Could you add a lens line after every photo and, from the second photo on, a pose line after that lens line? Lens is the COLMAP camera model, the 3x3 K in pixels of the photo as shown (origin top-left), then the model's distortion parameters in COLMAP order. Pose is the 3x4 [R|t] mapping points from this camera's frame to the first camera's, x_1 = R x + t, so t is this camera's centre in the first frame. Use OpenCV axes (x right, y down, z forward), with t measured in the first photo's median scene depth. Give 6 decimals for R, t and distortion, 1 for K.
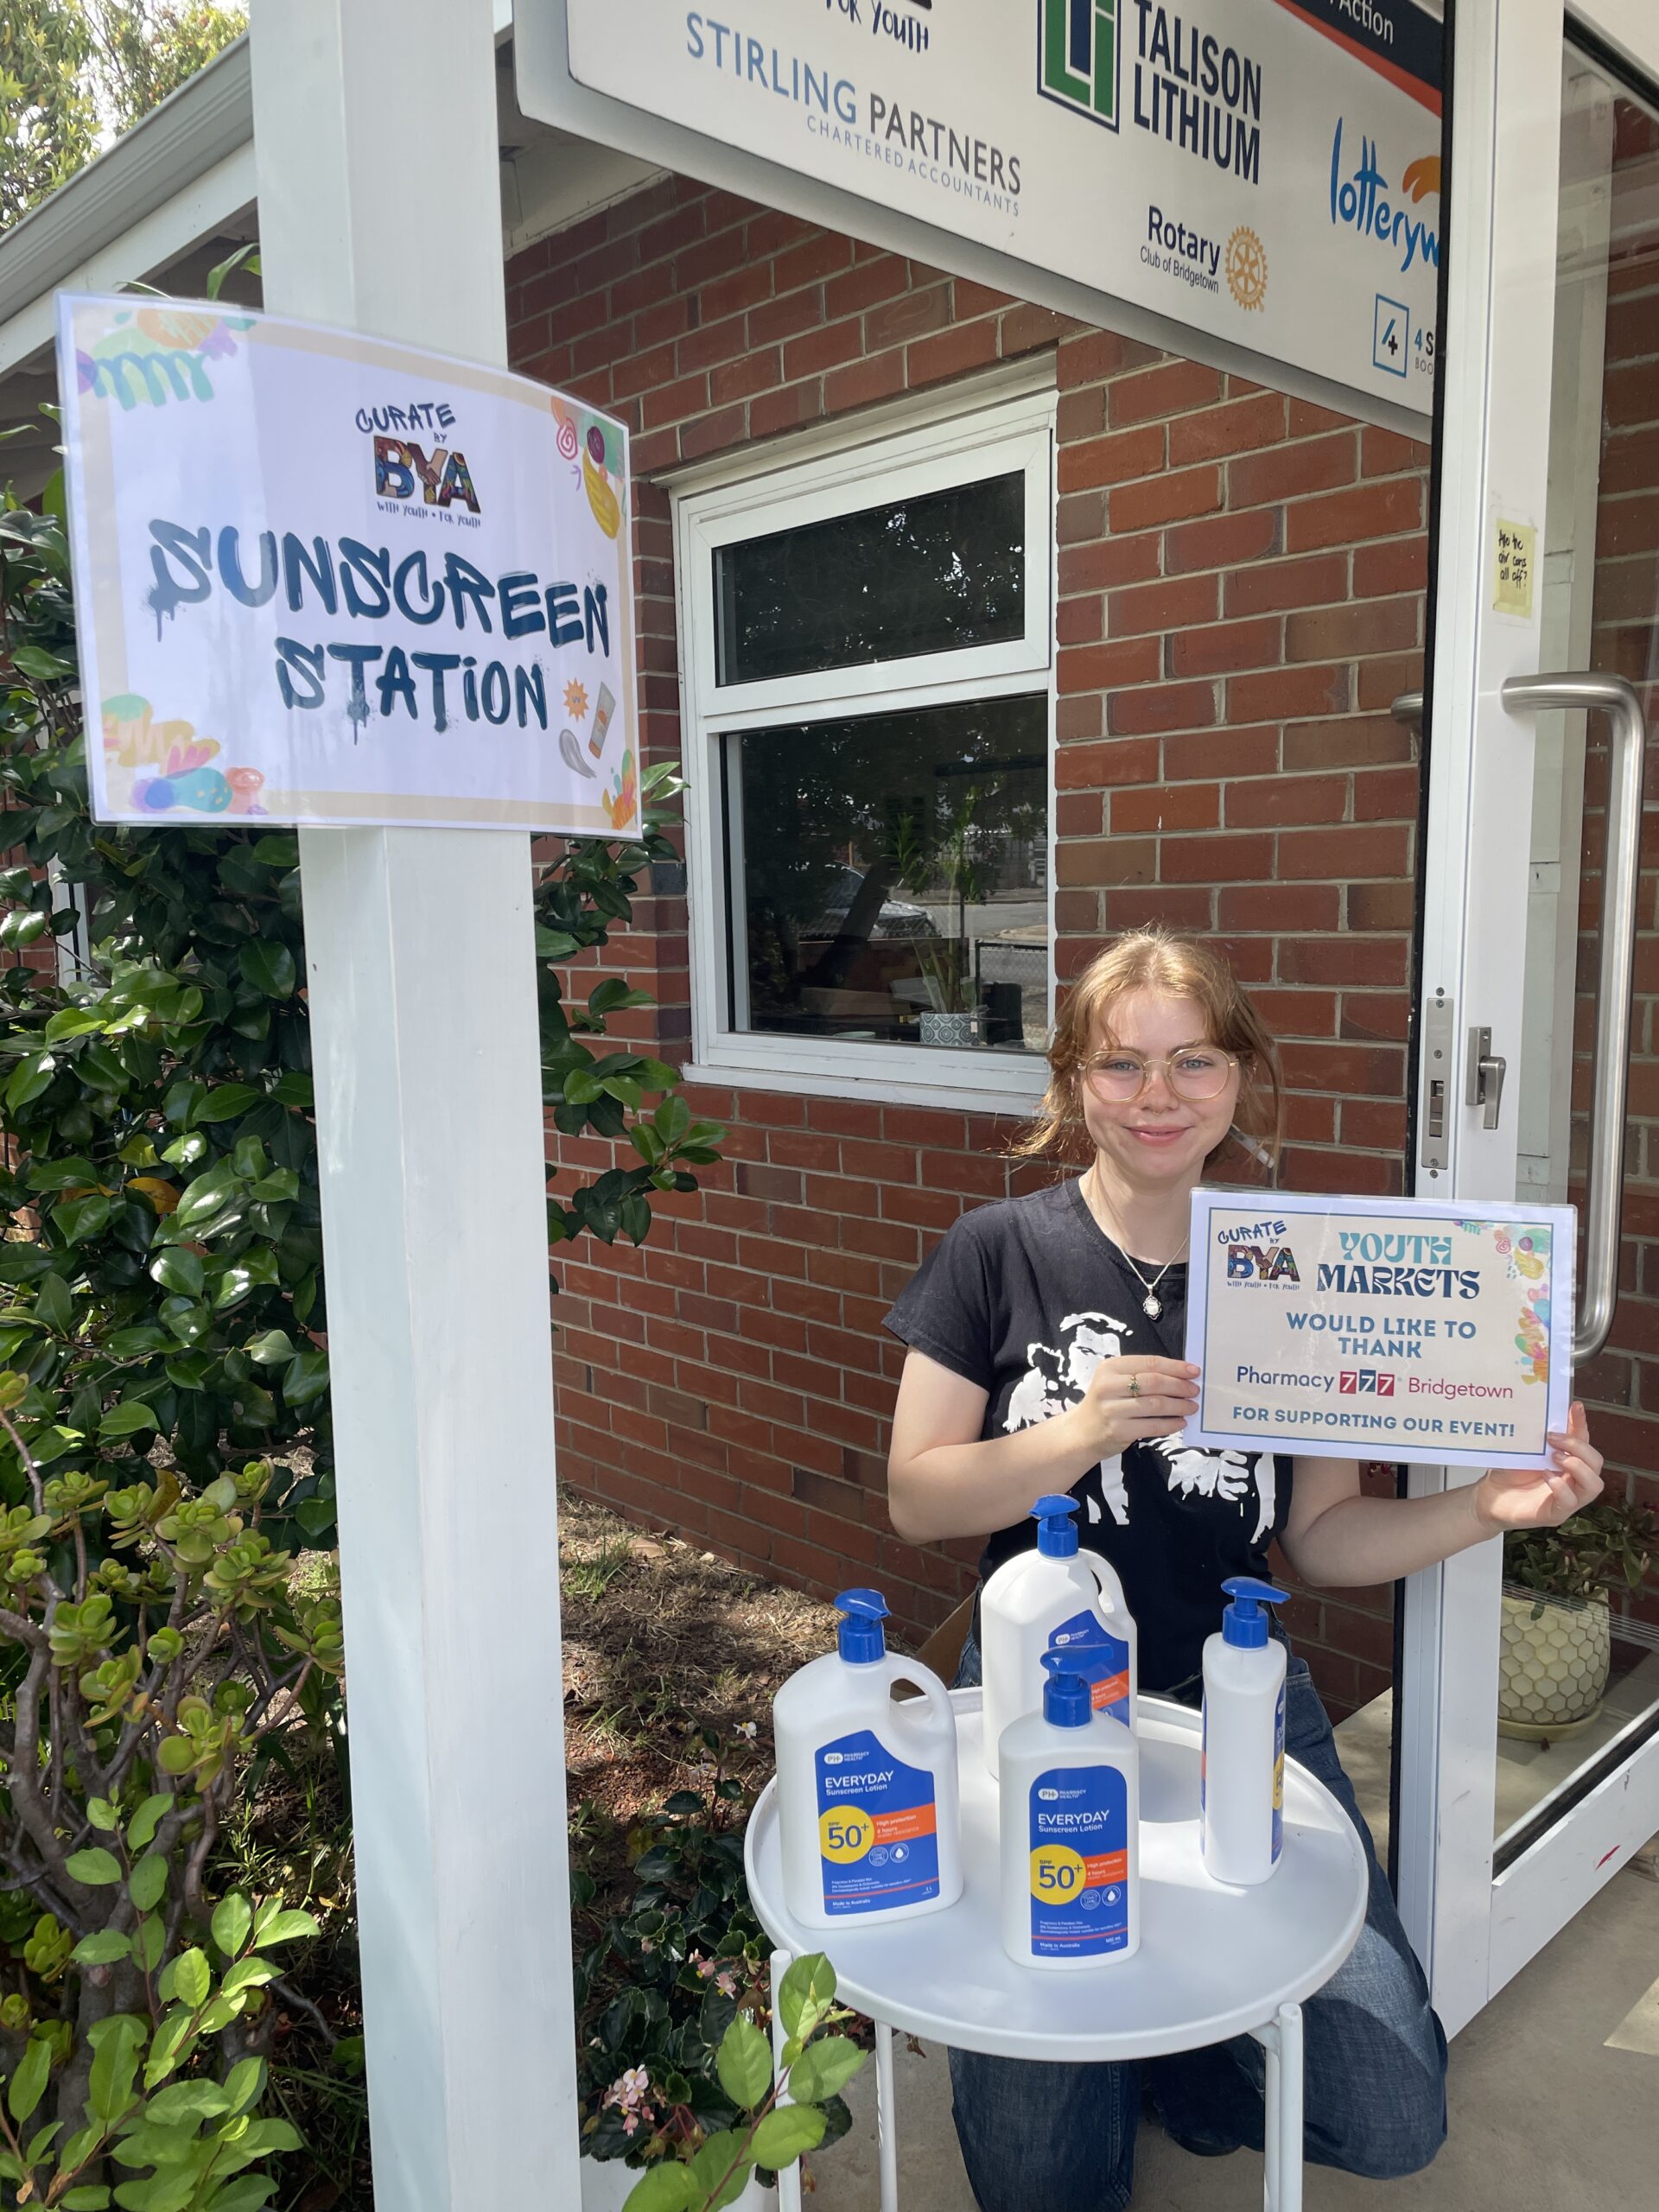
lens RADIAL K [[1656.9, 0, 829.5], [0, 1656.9, 1106.0], [0, 0, 1]] dist [0.098757, -0.154576]
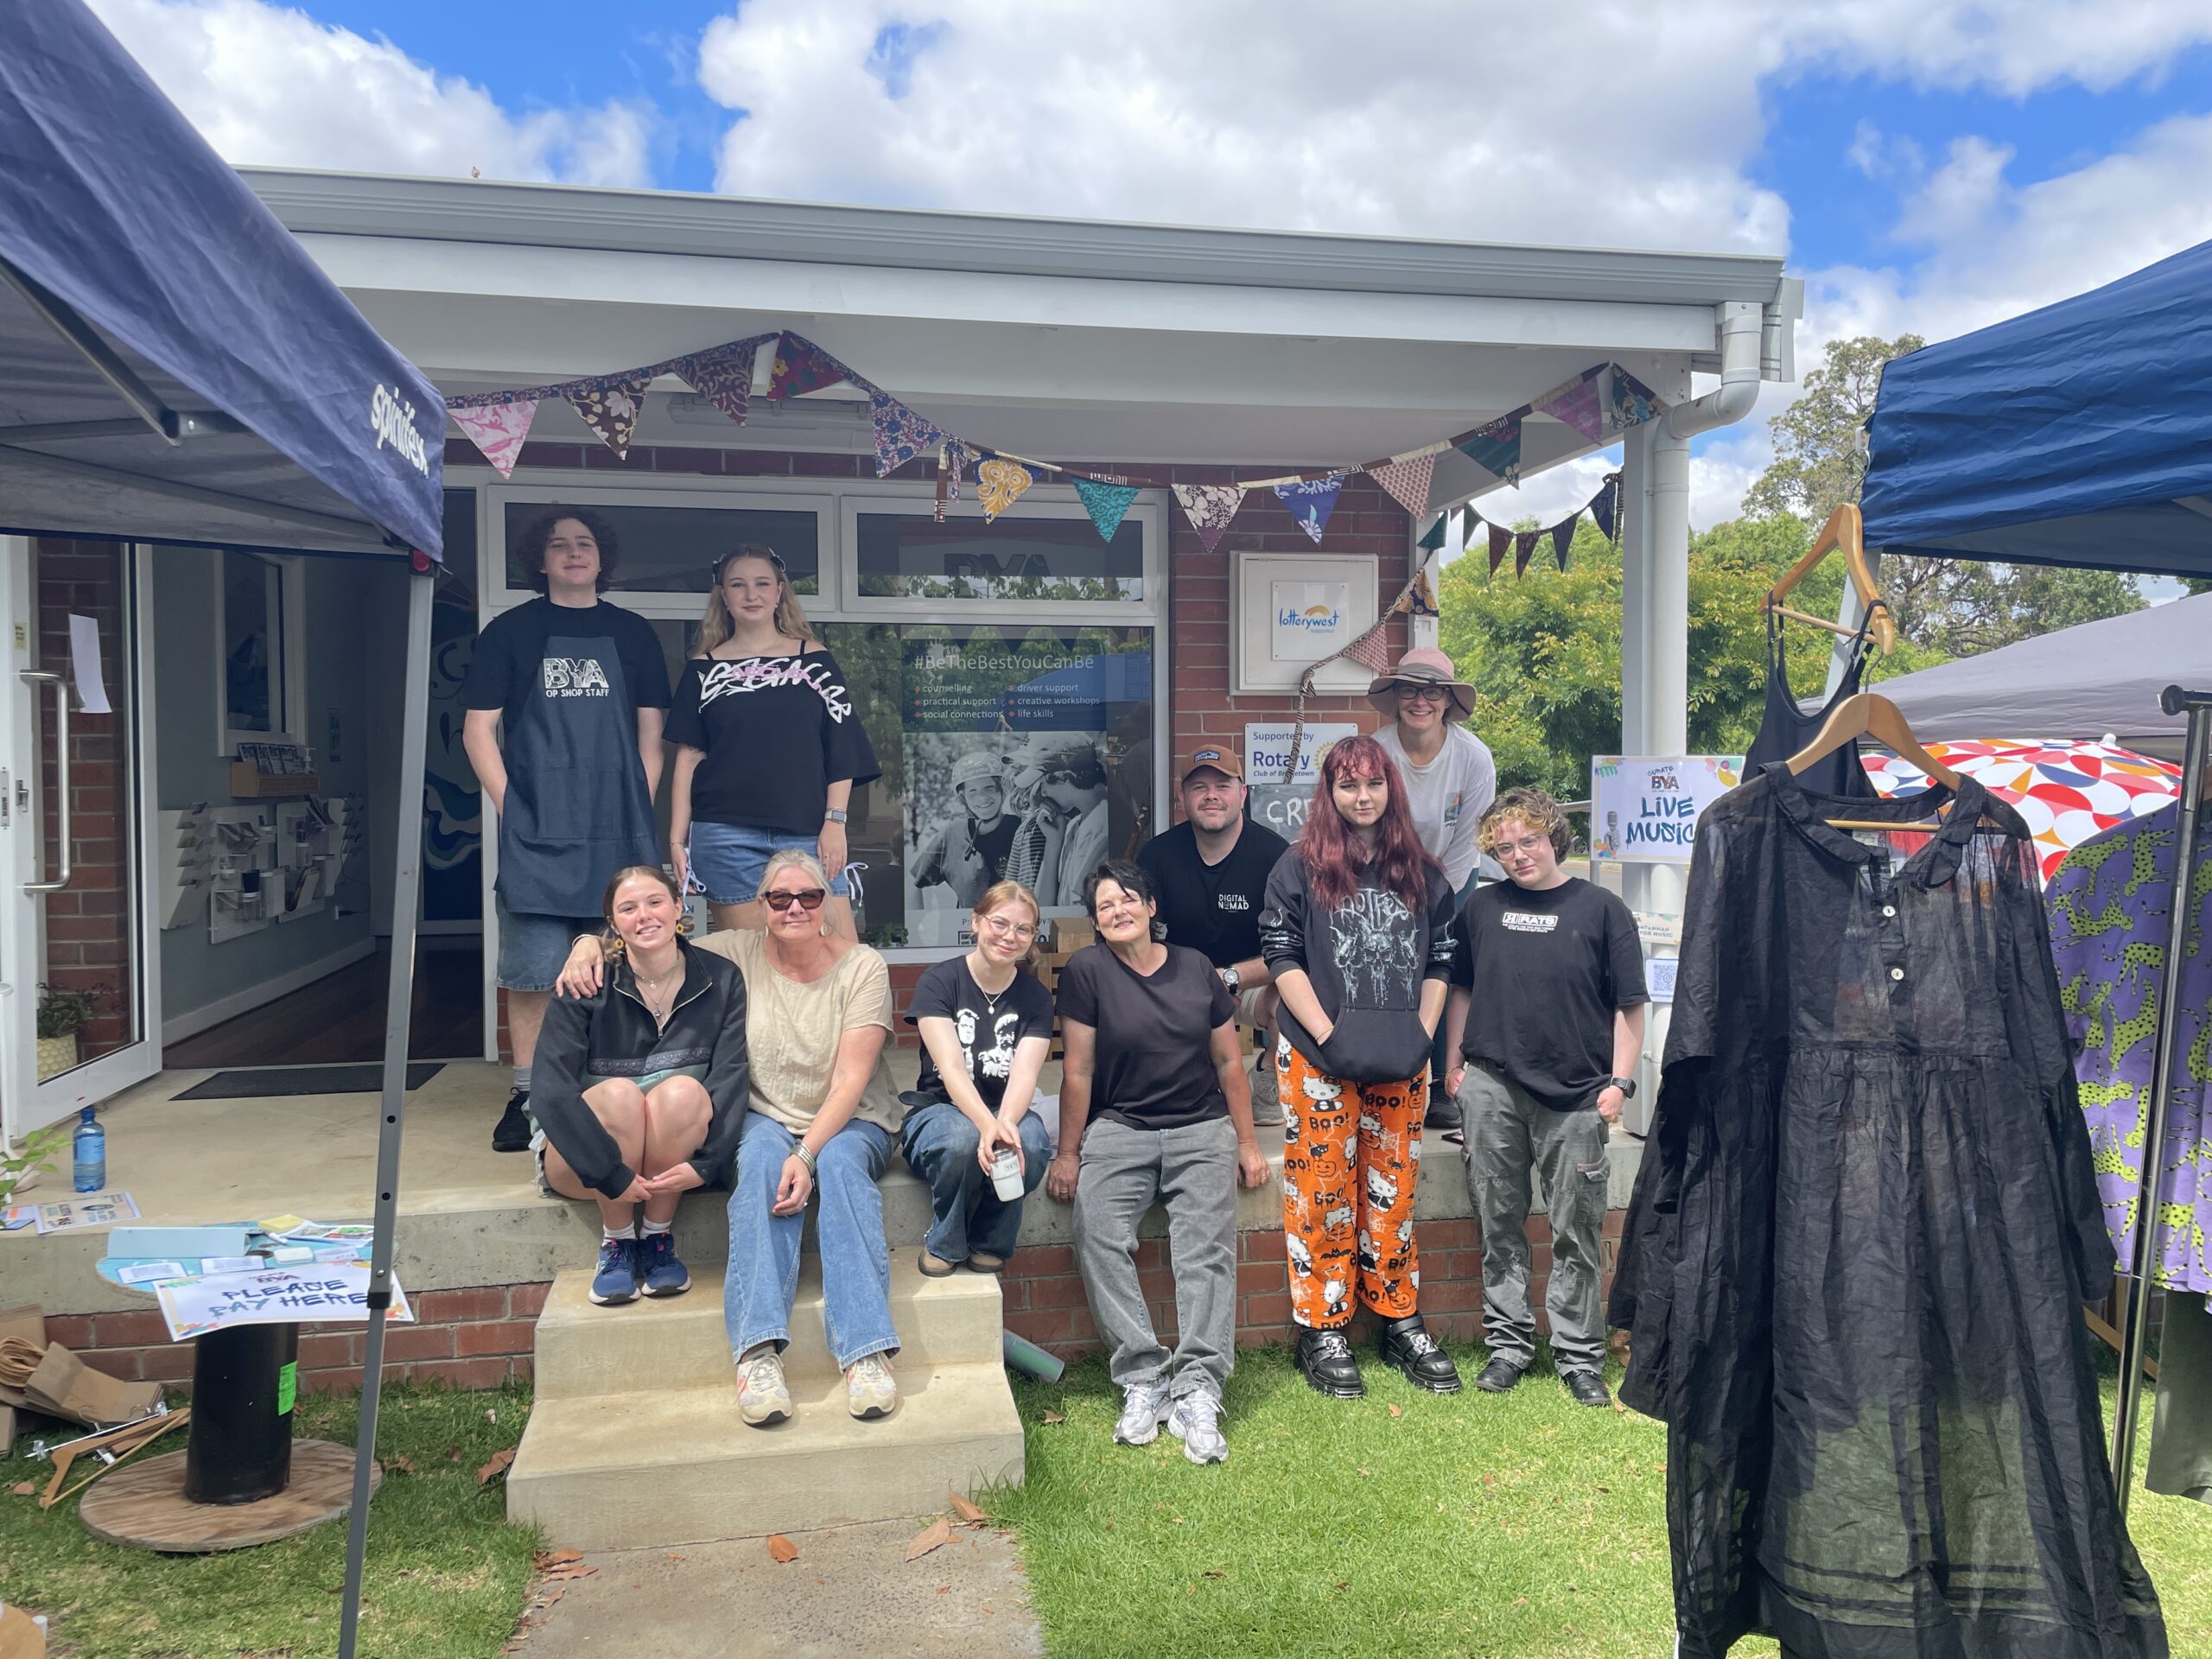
lens RADIAL K [[1656.9, 0, 1106.0], [0, 1656.9, 829.5], [0, 0, 1]] dist [0.098757, -0.154576]
pose [[0.542938, -0.019264, 0.839552, -0.386848], [0.109230, 0.992864, -0.047858, 0.141302], [-0.832639, 0.117688, 0.541167, -0.801886]]
